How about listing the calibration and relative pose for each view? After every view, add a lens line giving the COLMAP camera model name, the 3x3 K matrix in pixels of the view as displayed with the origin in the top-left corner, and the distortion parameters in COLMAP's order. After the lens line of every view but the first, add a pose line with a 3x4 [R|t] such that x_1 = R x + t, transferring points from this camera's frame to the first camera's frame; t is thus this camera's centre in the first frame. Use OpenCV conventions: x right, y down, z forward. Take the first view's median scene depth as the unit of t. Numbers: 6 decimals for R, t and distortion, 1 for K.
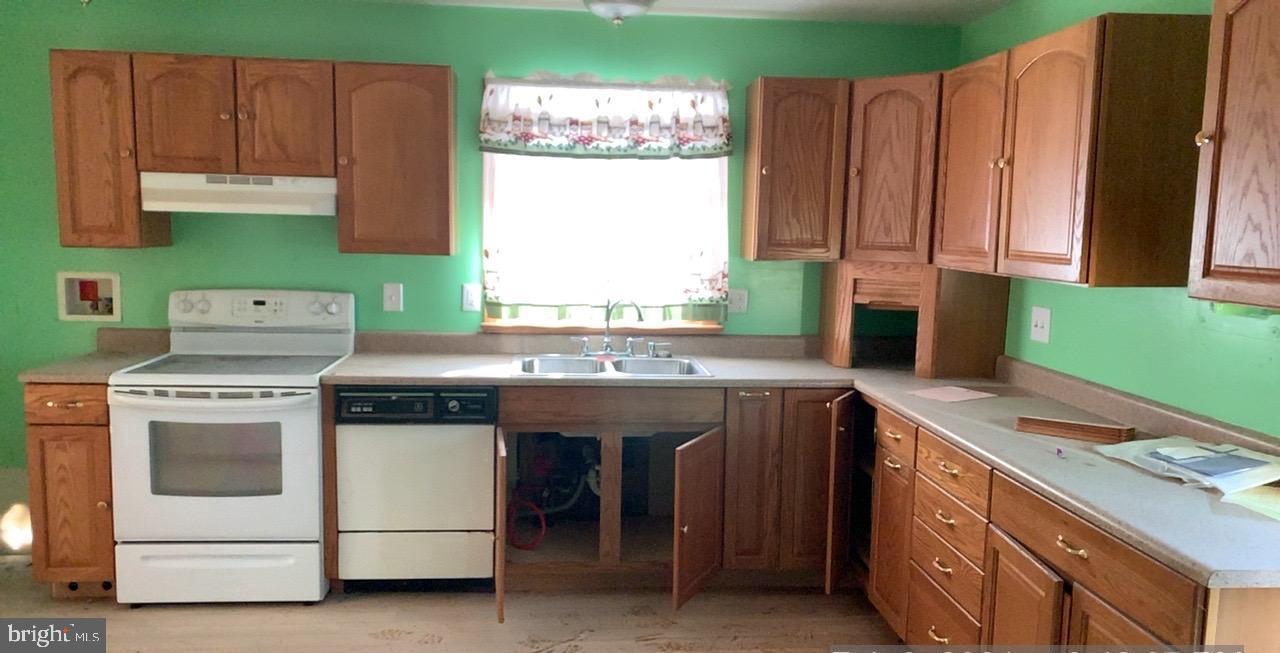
lens RADIAL K [[921.4, 0, 640.0], [0, 921.4, 326.5], [0, 0, 1]] dist [0.025797, -0.008387]
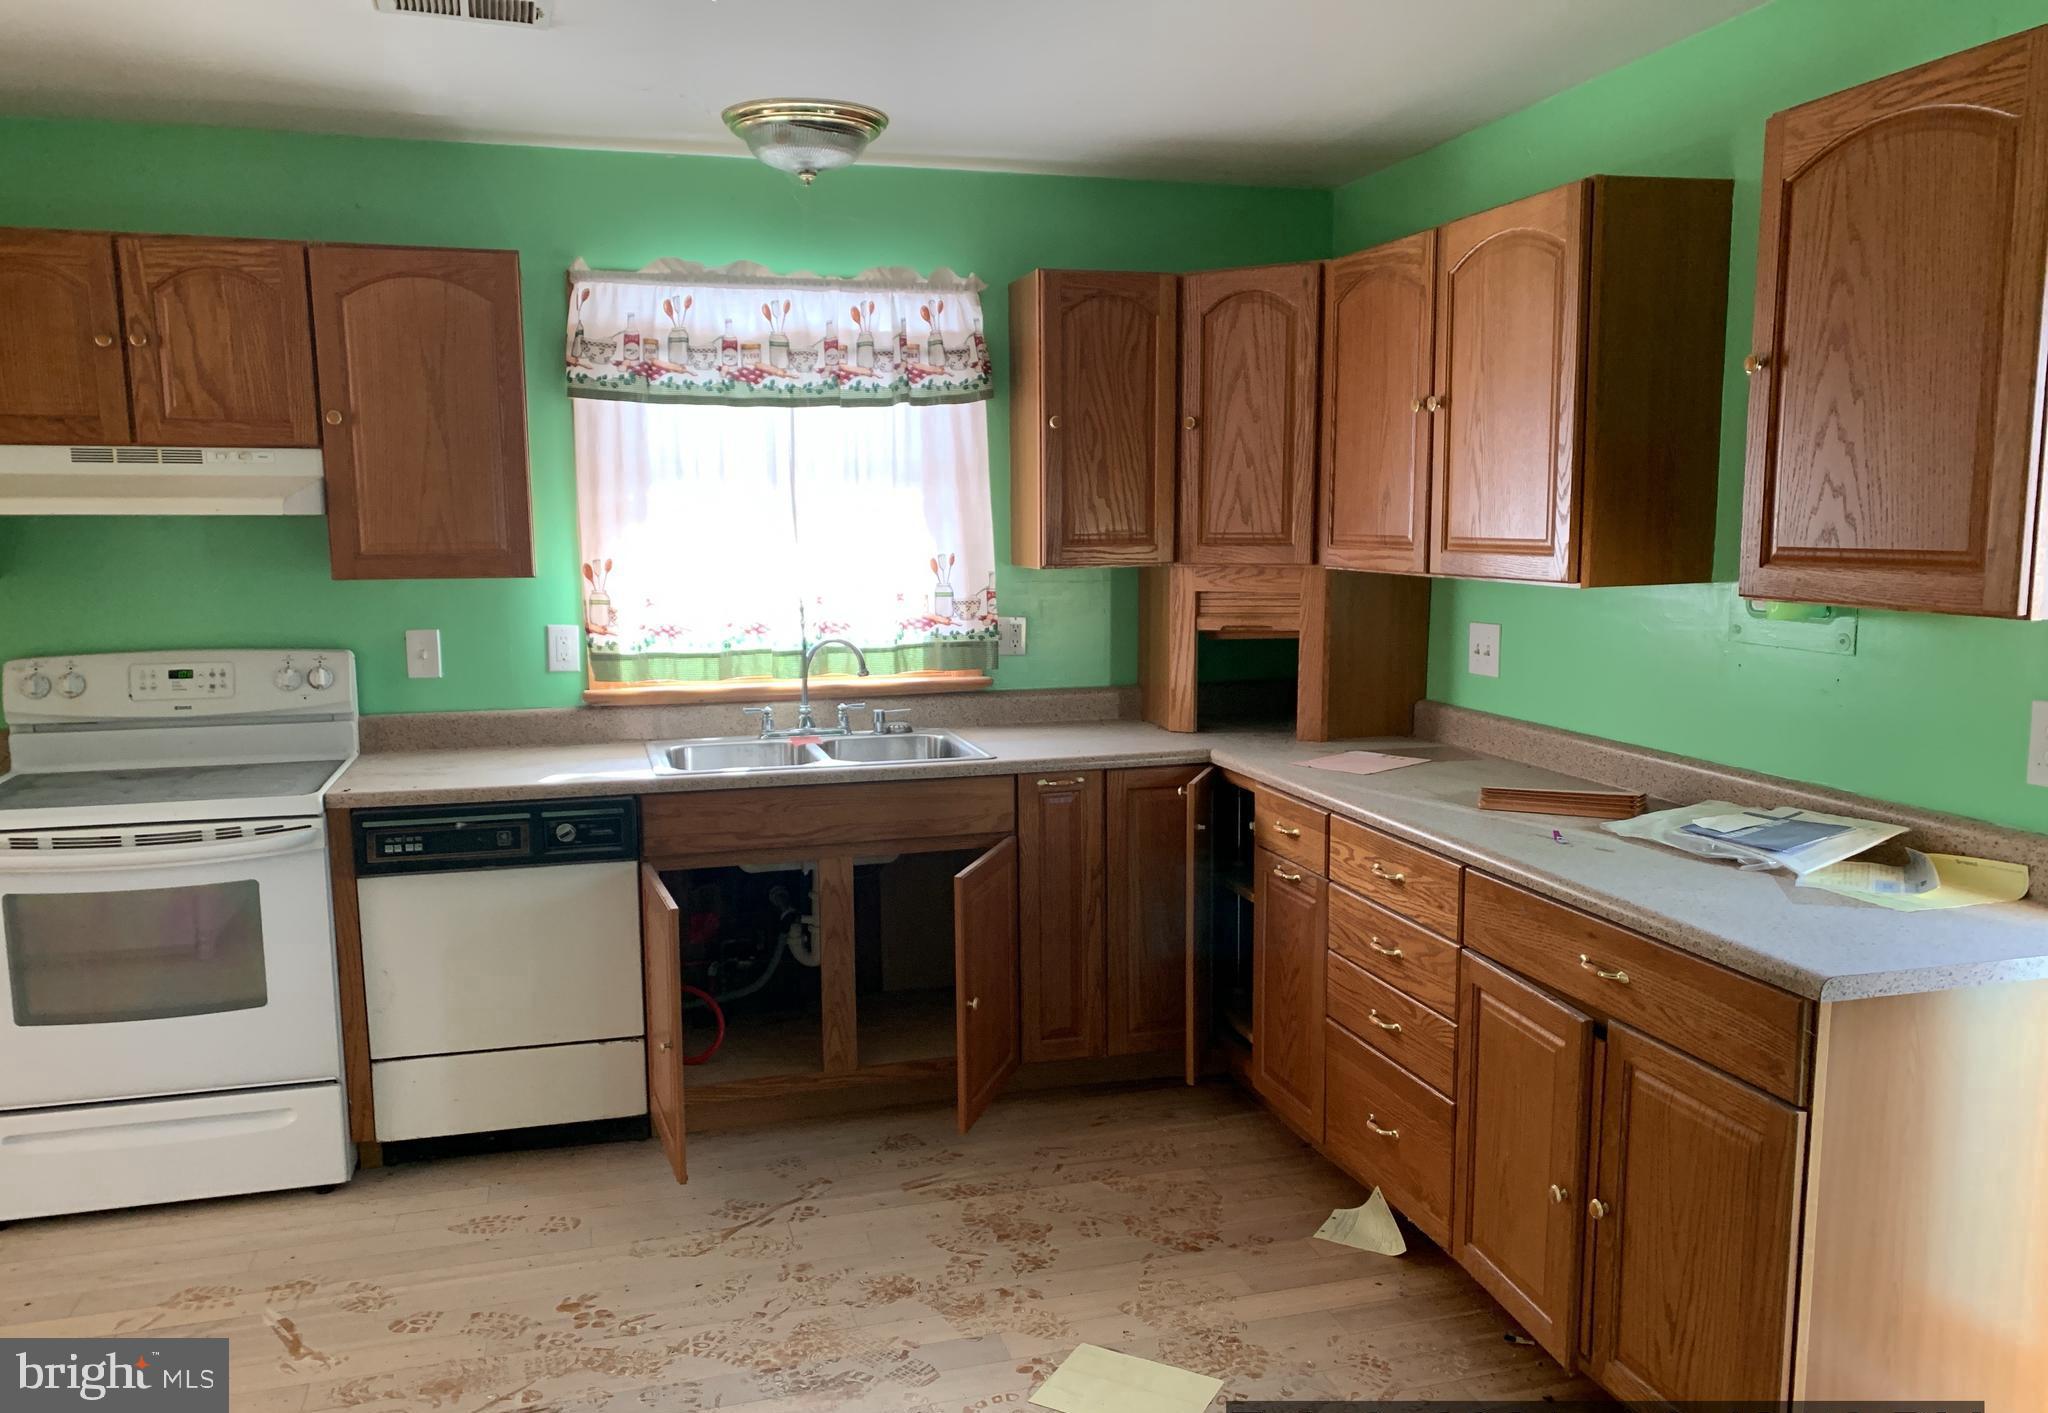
lens RADIAL K [[1530.7, 0, 1029.9], [0, 1530.7, 739.7], [0, 0, 1]] dist [0.012157, -0.008337]
pose [[0.981678, -0.055511, 0.182285, -0.084134], [0.048922, 0.997983, 0.040447, 0.001780], [-0.184163, -0.030788, 0.982413, -0.014497]]
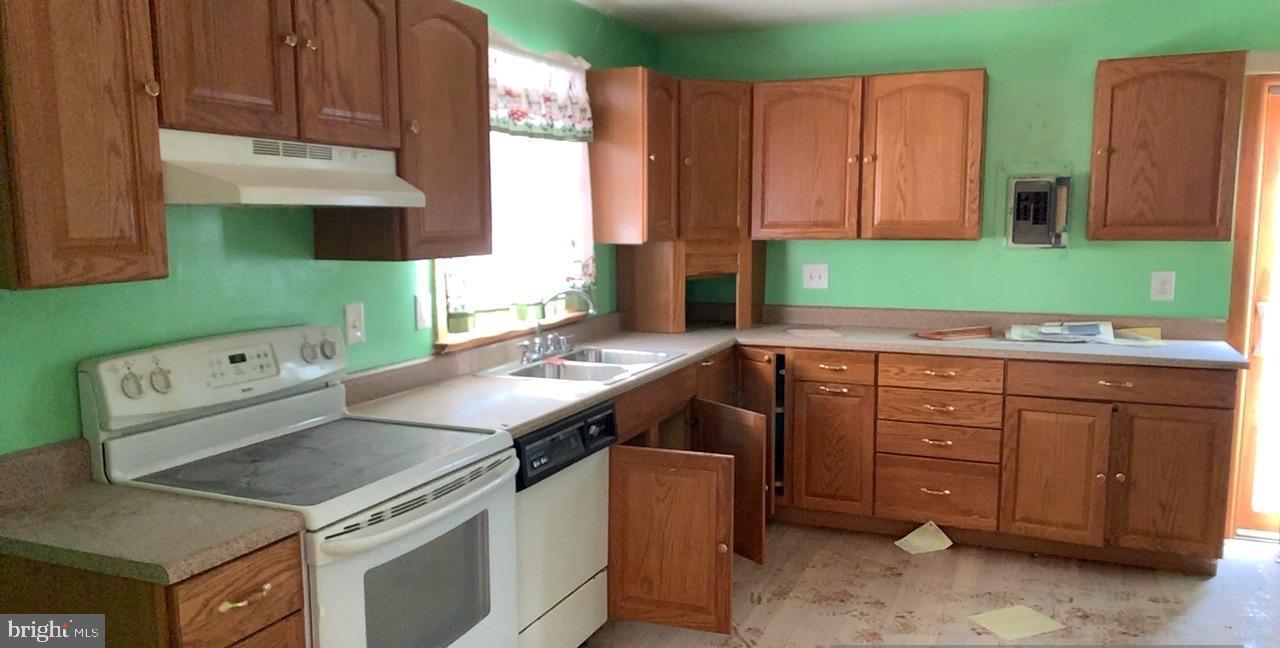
lens RADIAL K [[931.2, 0, 640.0], [0, 931.2, 324.0], [0, 0, 1]] dist [0.033832, -0.001206]
pose [[0.481902, -0.128044, 0.866819, -0.876403], [0.115359, 0.989926, 0.082096, -0.072876], [-0.868598, 0.060433, 0.491818, 0.528620]]
